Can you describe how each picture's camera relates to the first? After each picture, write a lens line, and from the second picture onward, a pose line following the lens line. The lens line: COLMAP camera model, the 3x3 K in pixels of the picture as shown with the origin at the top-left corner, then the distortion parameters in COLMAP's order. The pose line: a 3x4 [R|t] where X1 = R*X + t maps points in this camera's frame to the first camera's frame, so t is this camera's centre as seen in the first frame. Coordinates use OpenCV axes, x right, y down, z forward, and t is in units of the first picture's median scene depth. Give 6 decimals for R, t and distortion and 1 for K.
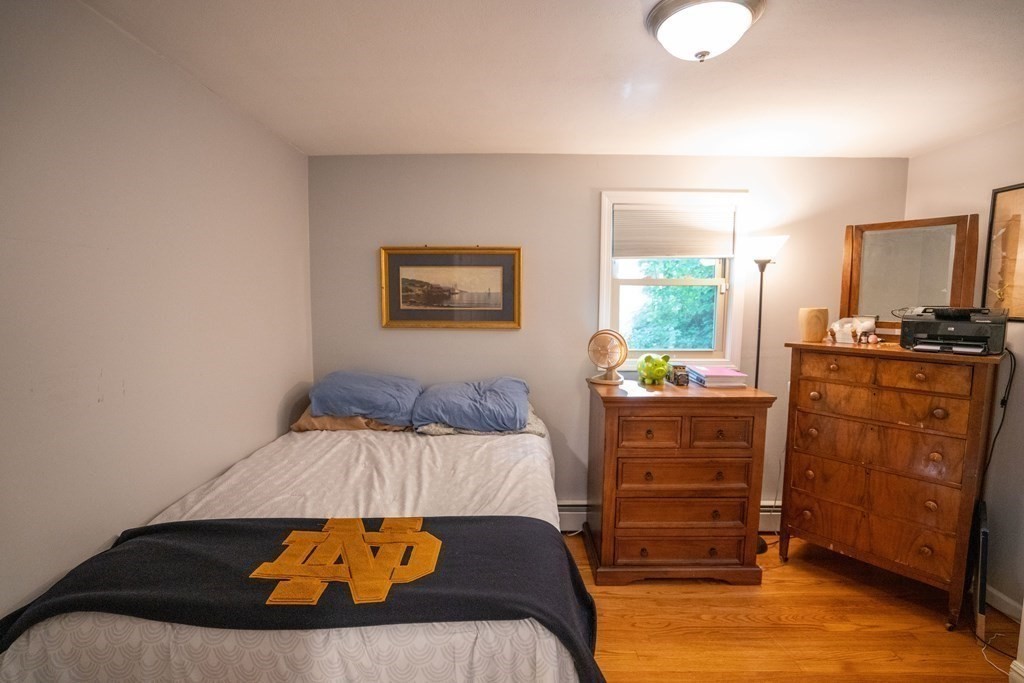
lens RADIAL K [[473.3, 0, 457.9], [0, 473.3, 340.3], [0, 0, 1]] dist [-0.052848, 0.015059]
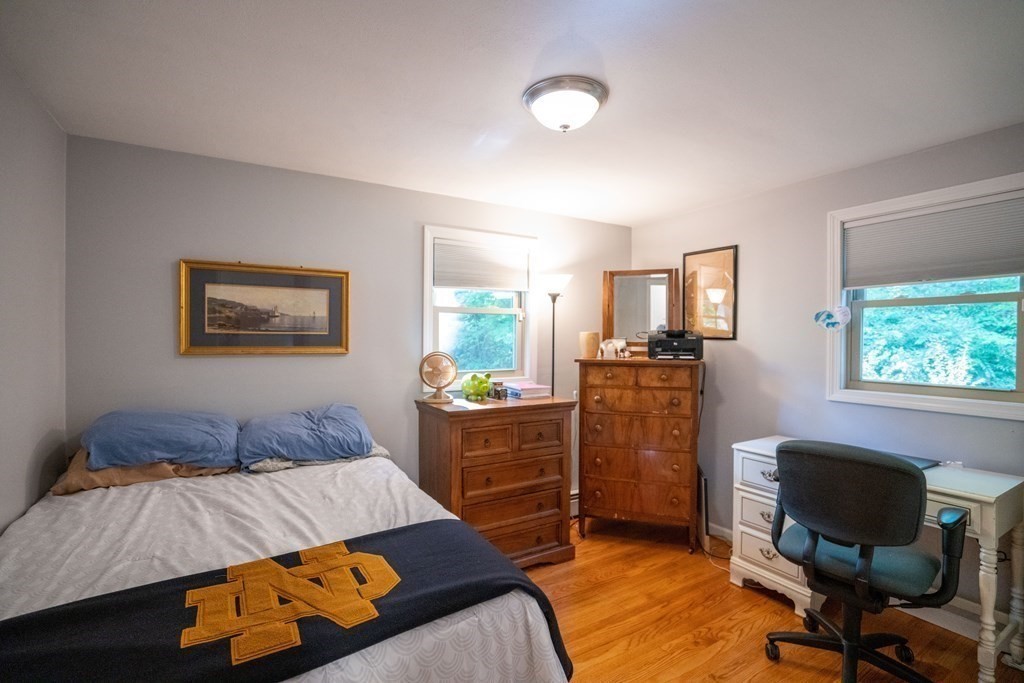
lens RADIAL K [[473.3, 0, 500.2], [0, 473.3, 331.0], [0, 0, 1]] dist [-0.052848, 0.015059]
pose [[0.848778, 0.008215, 0.528685, -0.157004], [0.040176, 0.995987, -0.079978, 0.026157], [-0.527220, 0.089124, 0.845042, 0.011652]]
